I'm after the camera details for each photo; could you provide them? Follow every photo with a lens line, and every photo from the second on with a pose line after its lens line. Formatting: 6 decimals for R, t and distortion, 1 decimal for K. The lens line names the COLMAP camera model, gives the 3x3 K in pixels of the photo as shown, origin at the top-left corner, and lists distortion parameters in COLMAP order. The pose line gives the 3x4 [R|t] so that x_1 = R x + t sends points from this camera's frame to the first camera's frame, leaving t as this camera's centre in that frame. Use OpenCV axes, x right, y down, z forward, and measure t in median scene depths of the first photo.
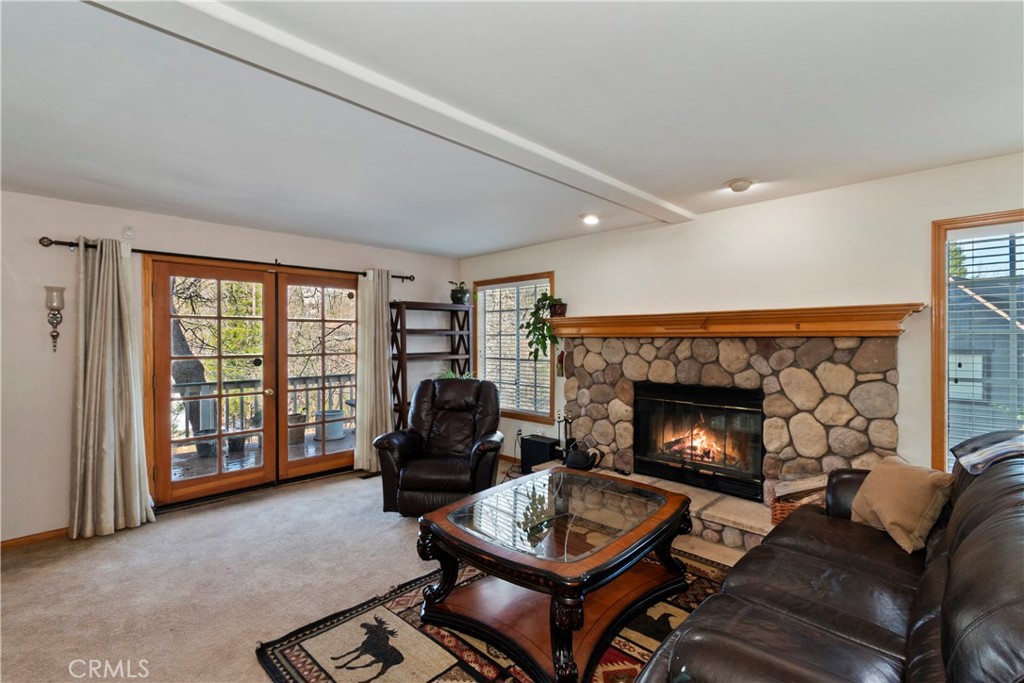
lens RADIAL K [[457.7, 0, 509.2], [0, 457.7, 340.0], [0, 0, 1]] dist [0.000925, 0.000067]
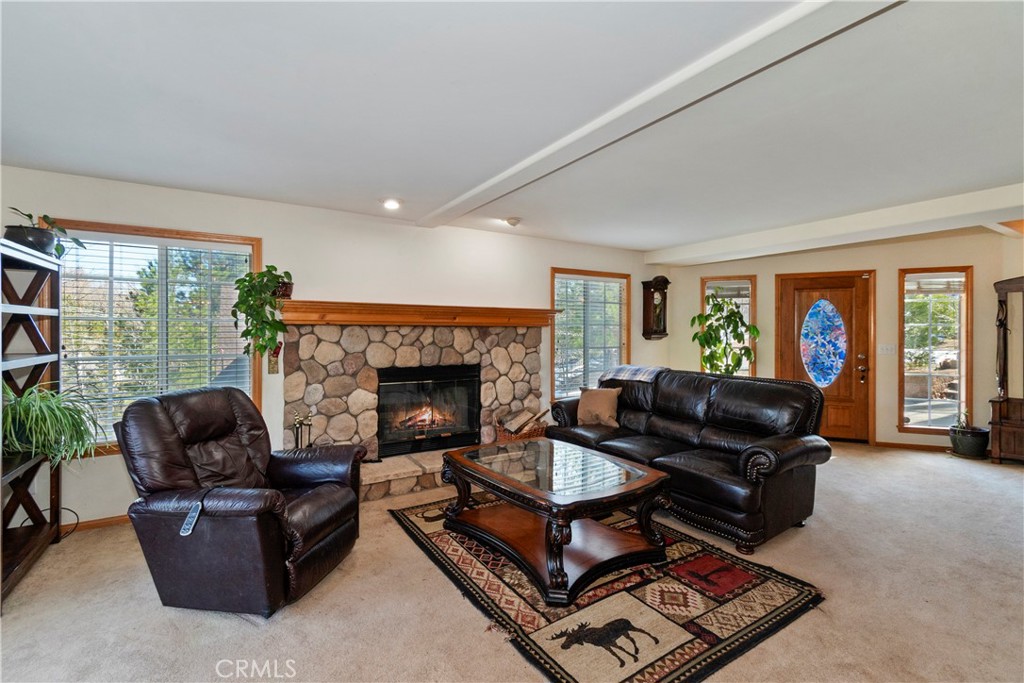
lens RADIAL K [[454.4, 0, 508.6], [0, 454.4, 330.2], [0, 0, 1]] dist [-0.000288, -0.000044]
pose [[0.234032, 0.004195, 0.972220, -0.740910], [0.000197, 0.999990, -0.004363, 0.010839], [-0.972229, 0.001212, 0.234029, 0.558284]]
